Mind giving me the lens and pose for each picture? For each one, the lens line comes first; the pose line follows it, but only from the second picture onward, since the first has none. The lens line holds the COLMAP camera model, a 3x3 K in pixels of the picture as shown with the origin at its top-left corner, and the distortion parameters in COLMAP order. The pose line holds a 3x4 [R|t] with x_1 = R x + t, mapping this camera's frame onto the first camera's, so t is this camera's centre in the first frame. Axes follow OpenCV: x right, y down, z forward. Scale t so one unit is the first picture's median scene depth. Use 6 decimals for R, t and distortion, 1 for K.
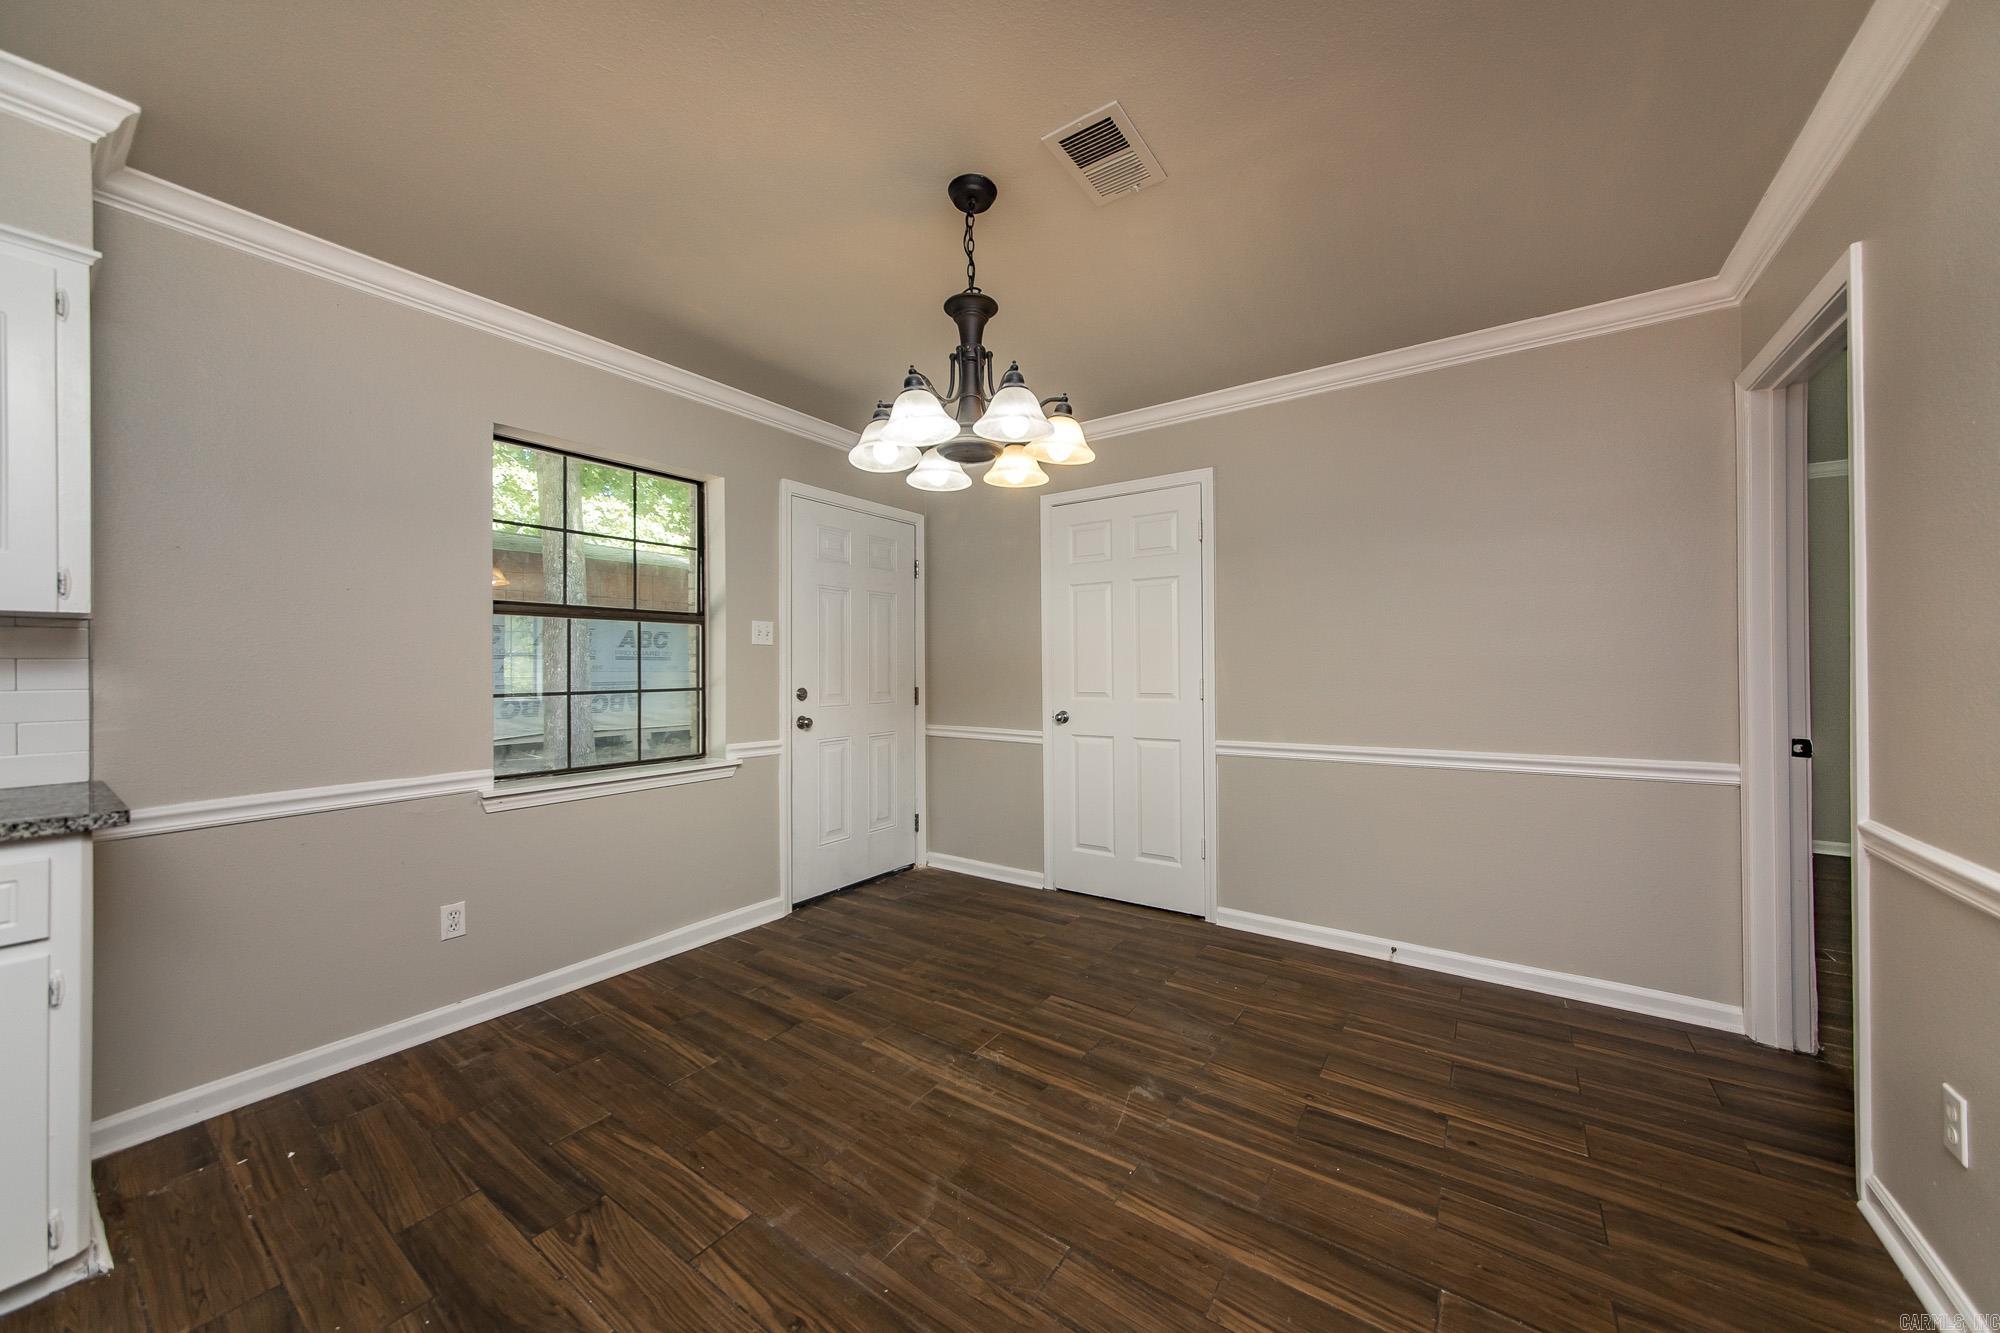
lens RADIAL K [[716.4, 0, 995.2], [0, 716.4, 663.9], [0, 0, 1]] dist [0.000455, -0.000040]
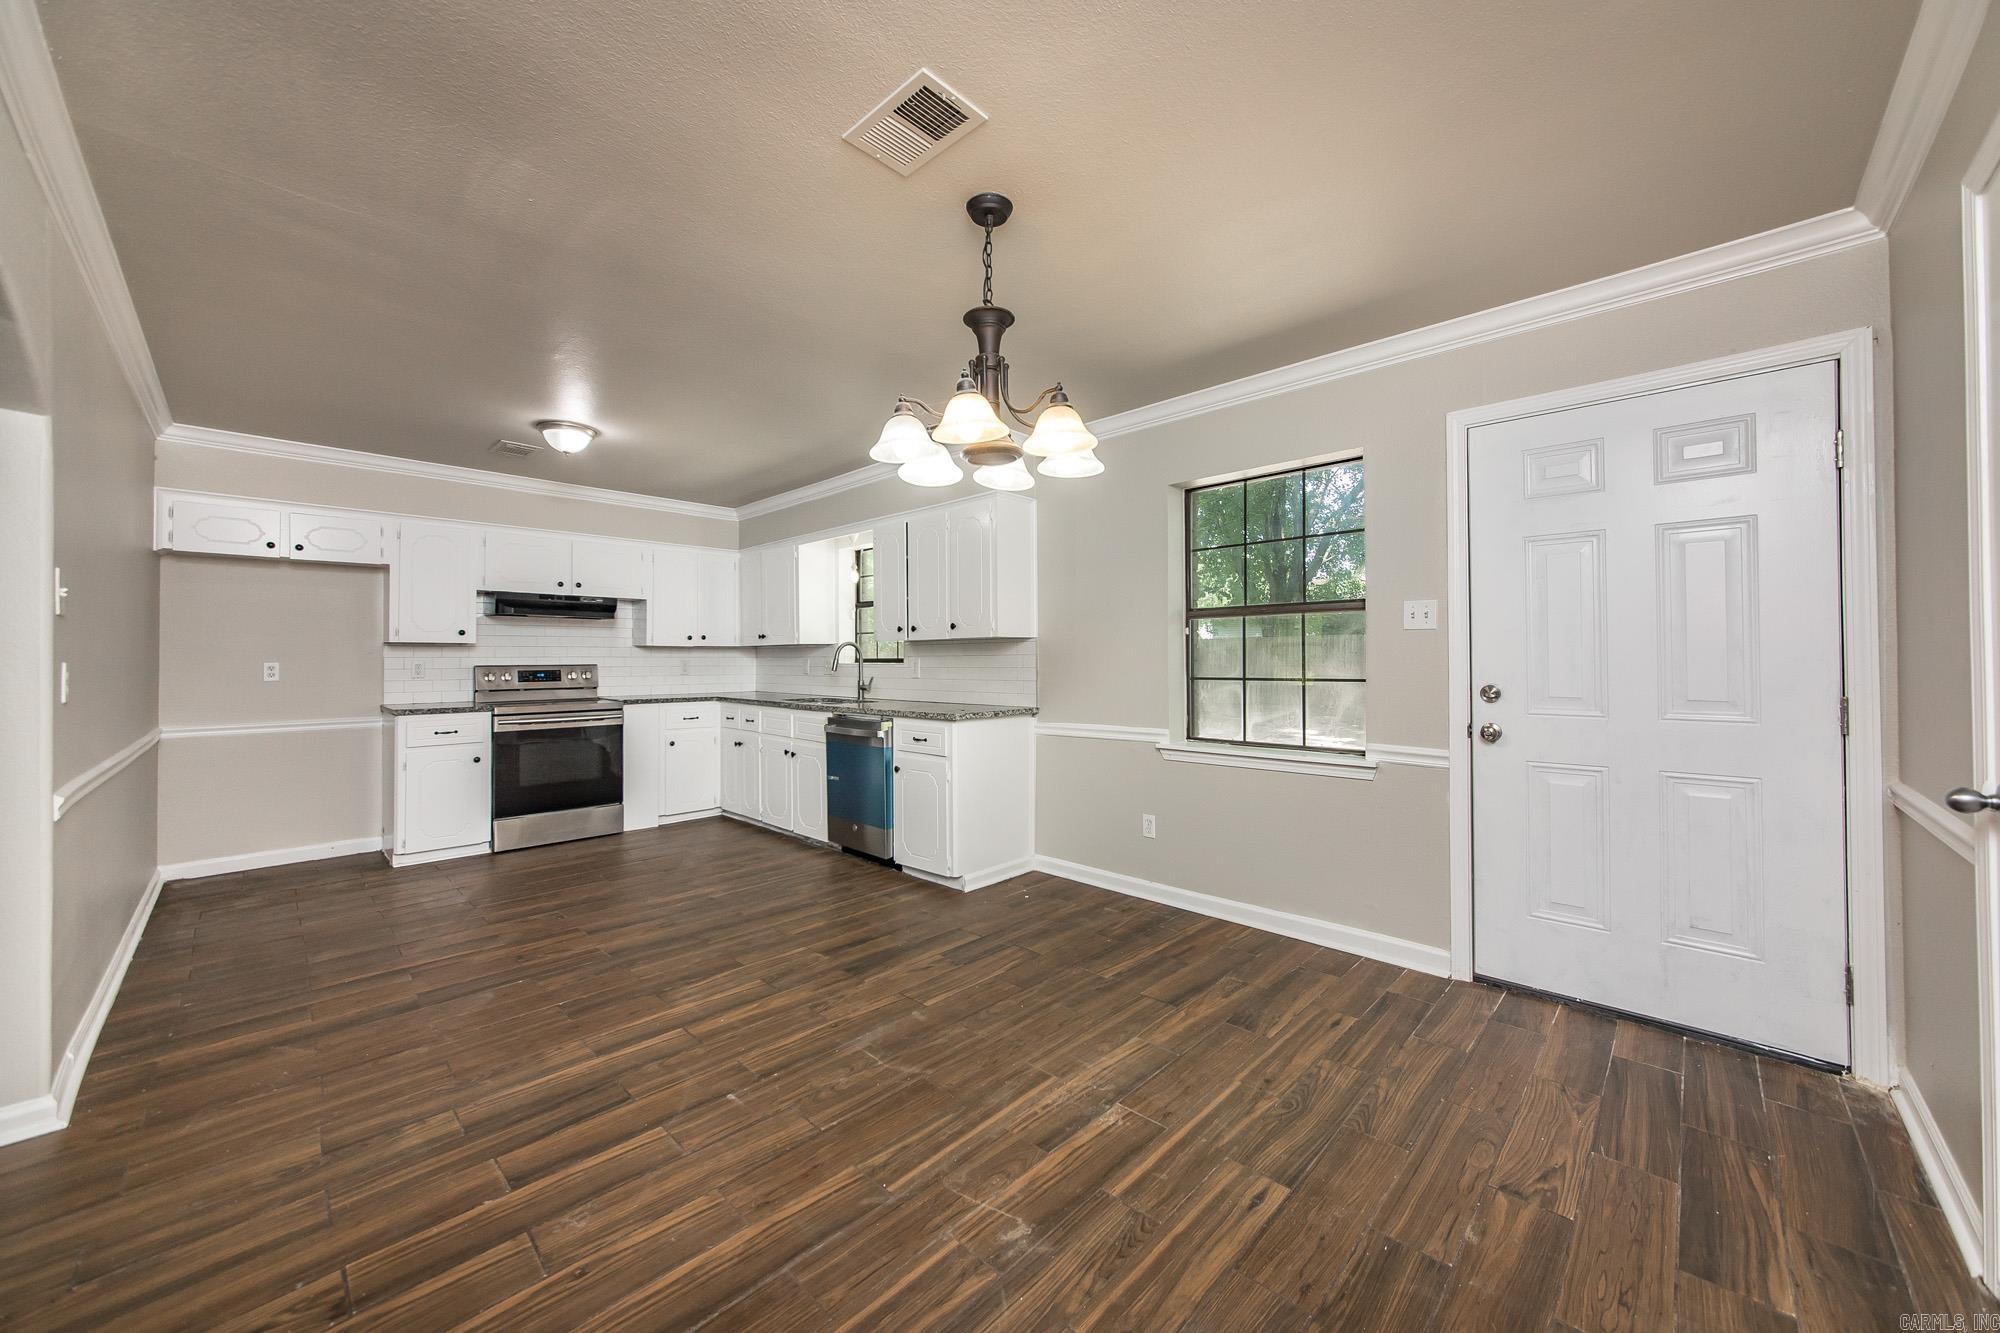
lens RADIAL K [[730.0, 0, 1001.7], [0, 730.0, 647.5], [0, 0, 1]] dist [-0.002444, -0.000078]
pose [[-0.151609, -0.010823, -0.988381, 0.911242], [0.009611, 0.999877, -0.012423, -0.000520], [0.988394, -0.011383, -0.151487, 1.046634]]
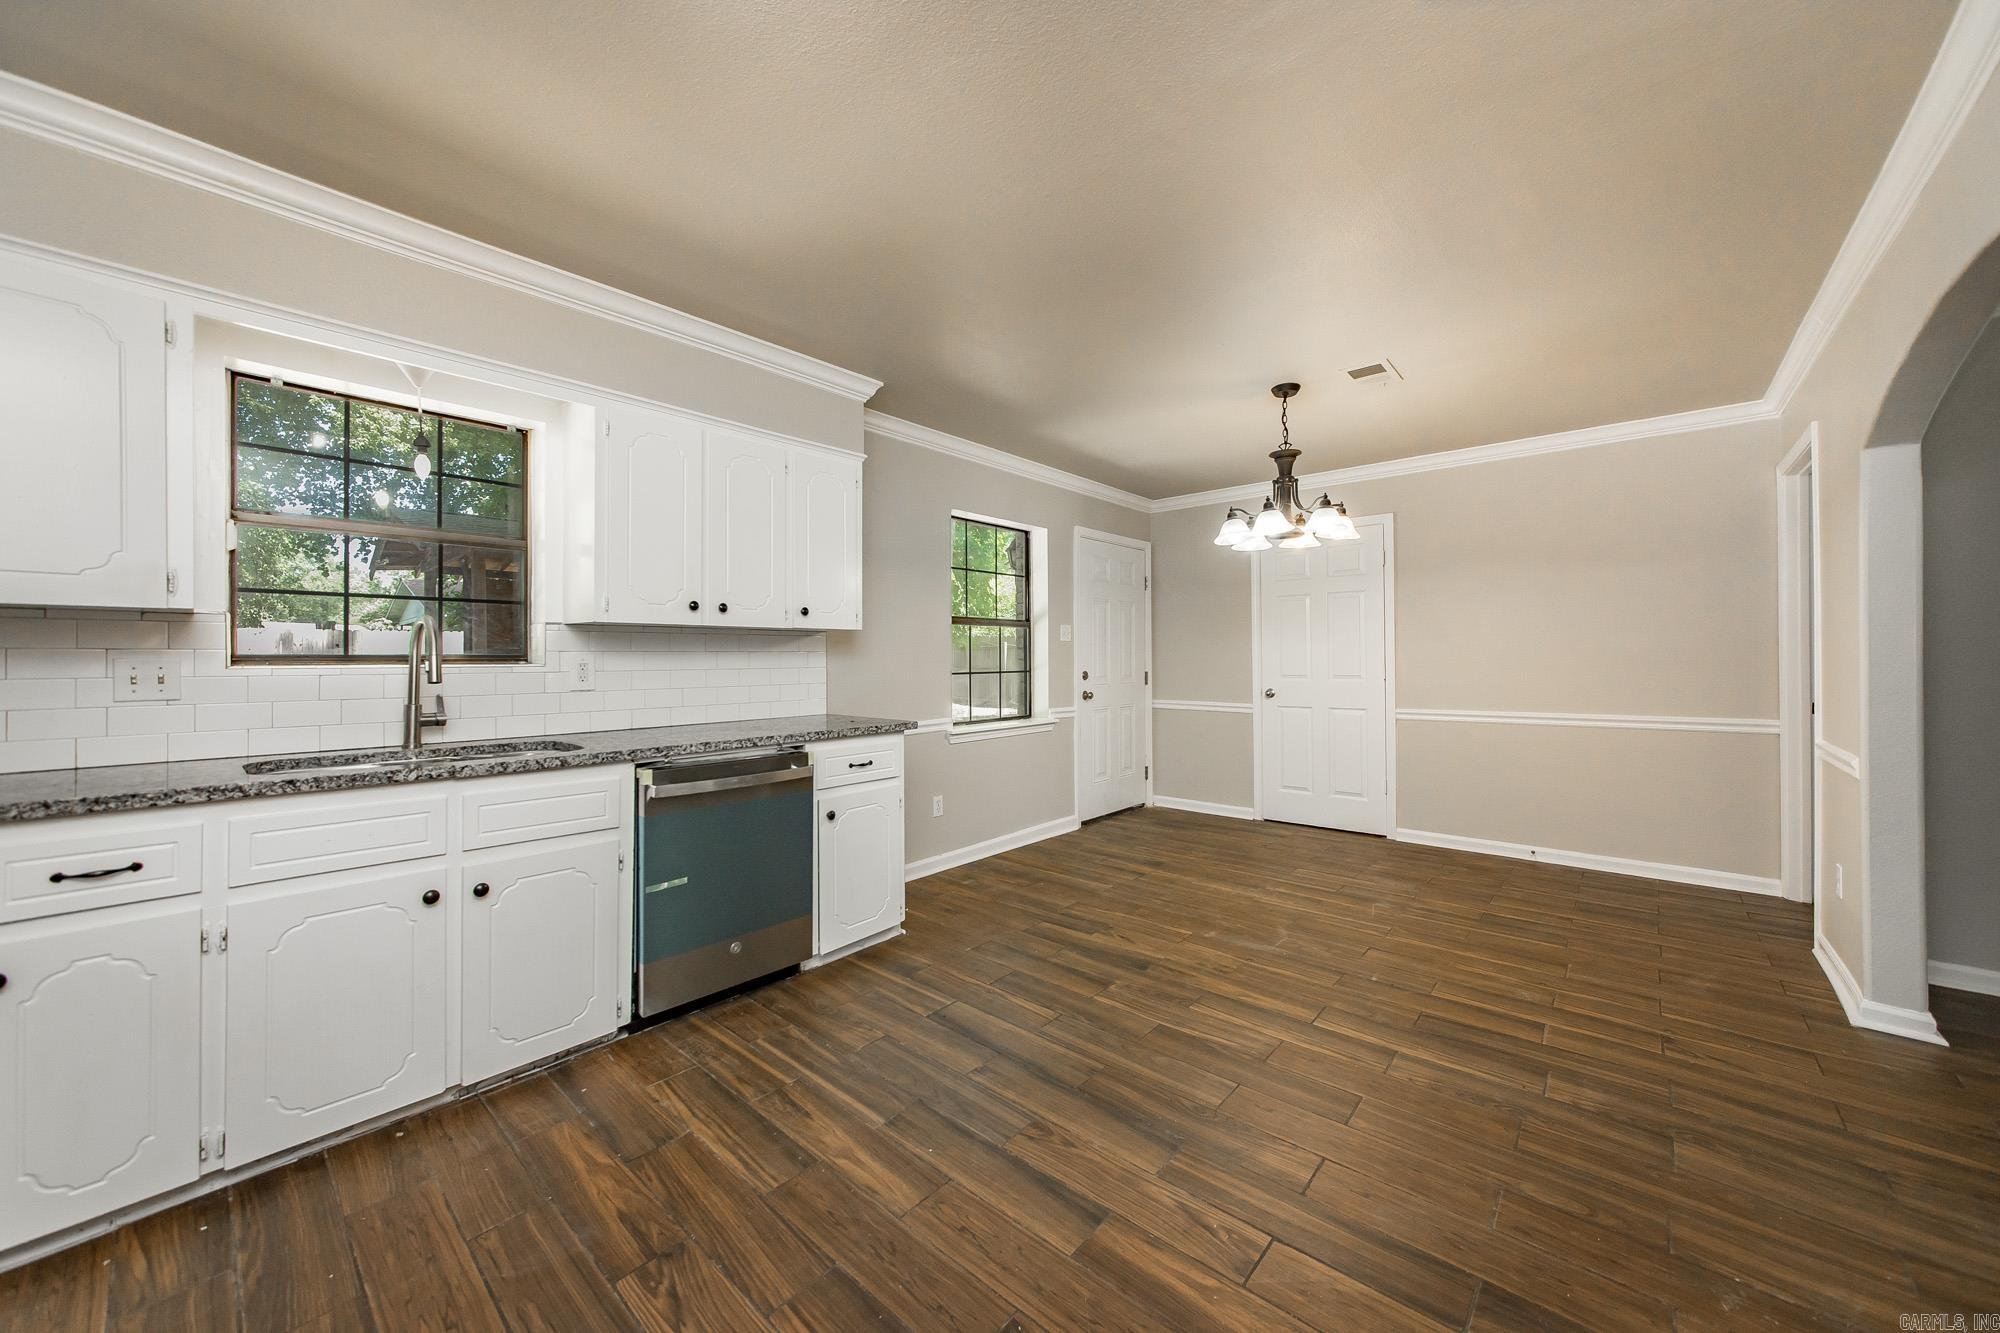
lens RADIAL K [[725.4, 0, 993.9], [0, 725.4, 656.2], [0, 0, 1]] dist [-0.007789, 0.000005]
pose [[0.993933, 0.000021, -0.109986, -0.492961], [0.000201, 0.999998, 0.002012, 0.001238], [0.109985, -0.002022, 0.993931, -0.770196]]
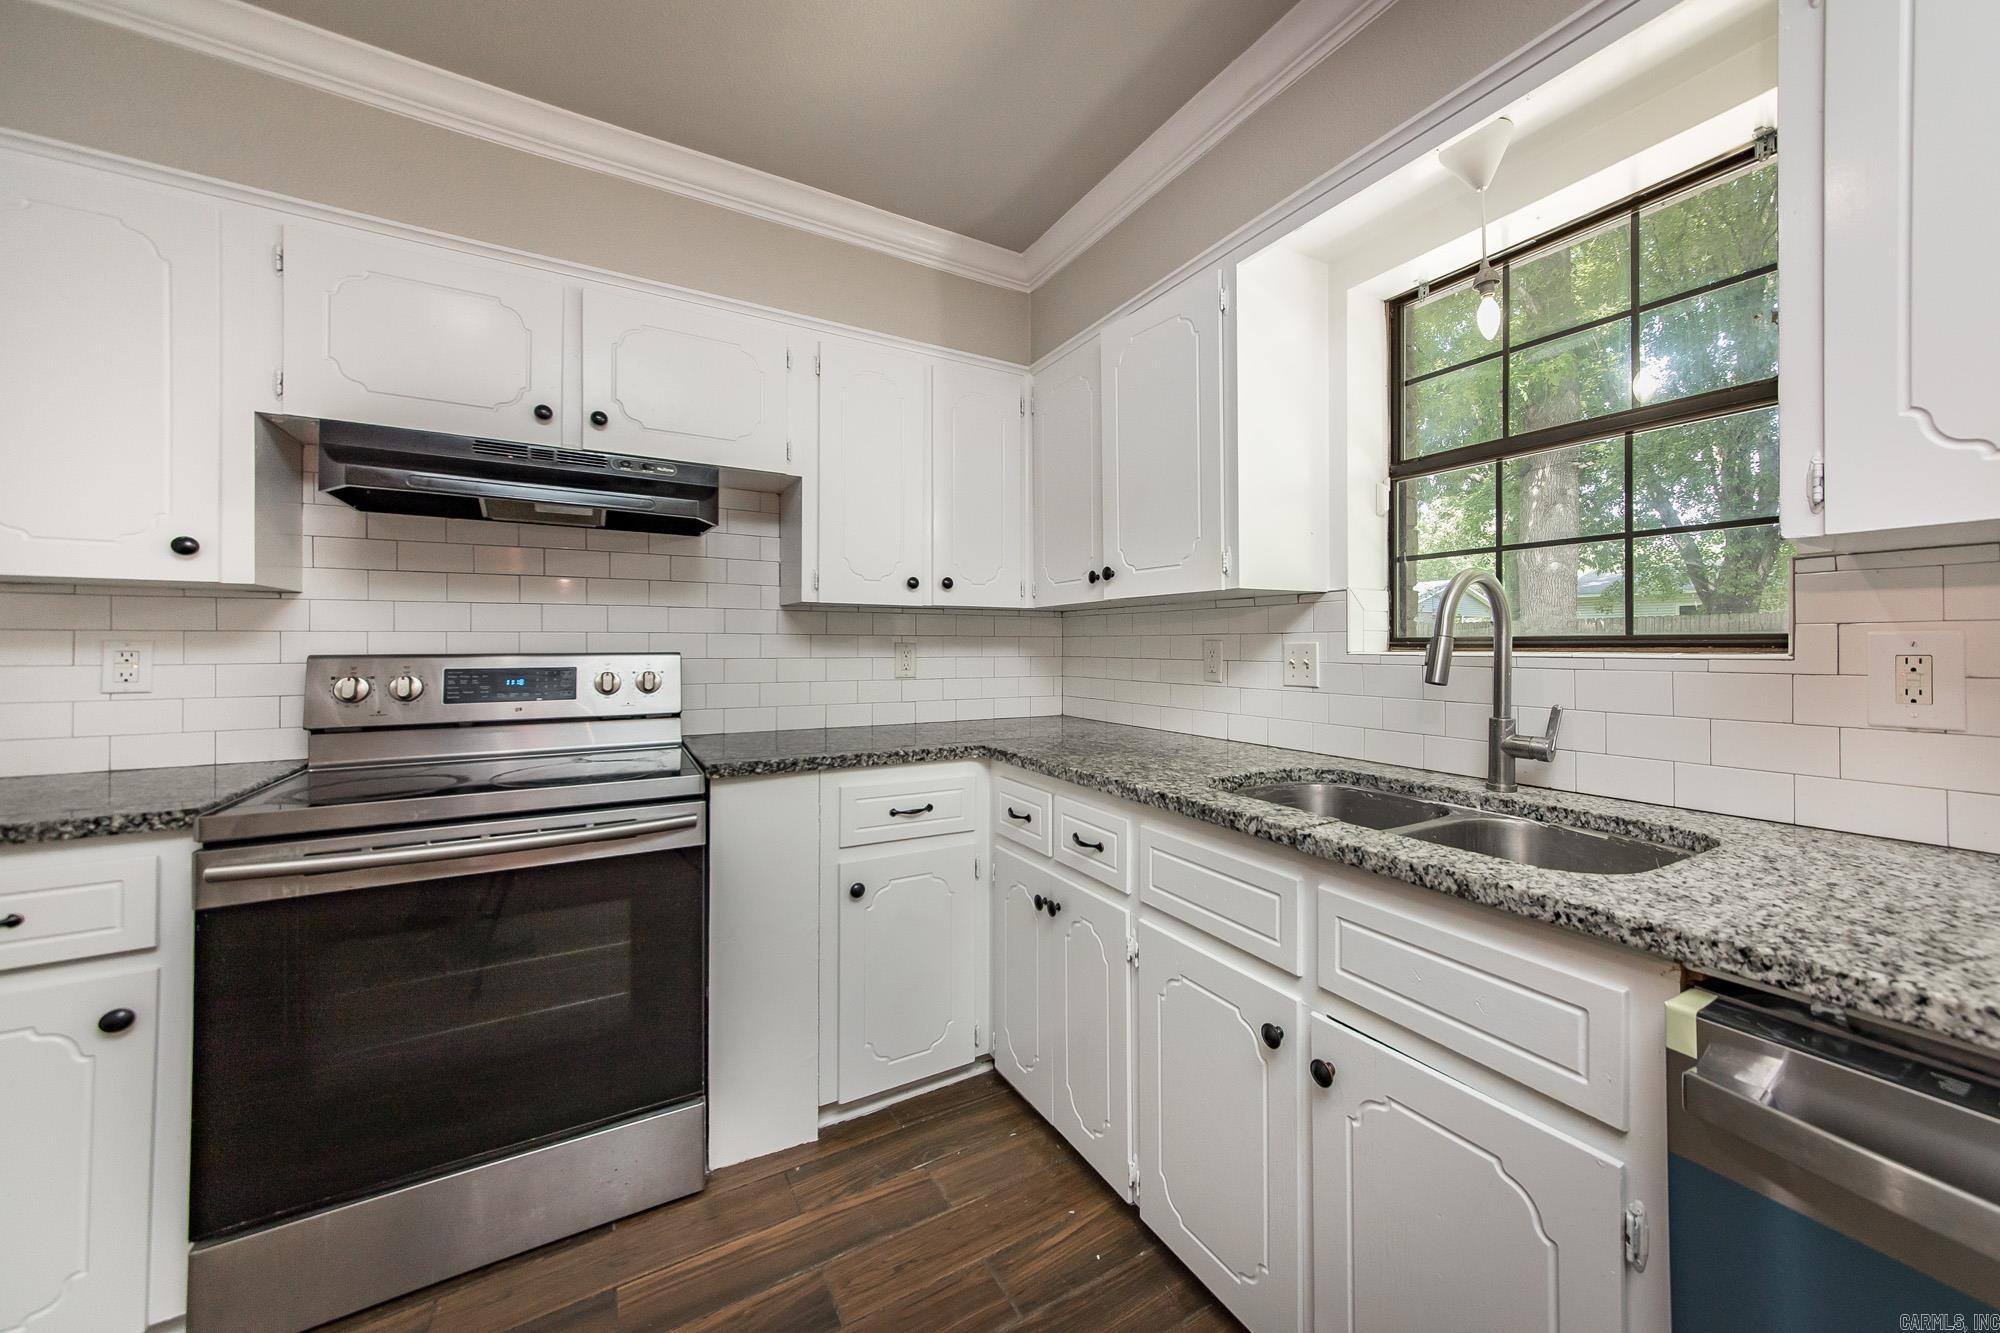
lens RADIAL K [[752.8, 0, 1078.1], [0, 752.8, 643.4], [0, 0, 1]] dist [0.002054, 0.000158]
pose [[-0.371027, 0.002332, -0.928619, -0.698941], [0.007585, 0.999971, -0.000520, 0.005540], [0.928591, -0.007237, -0.371034, 0.096328]]
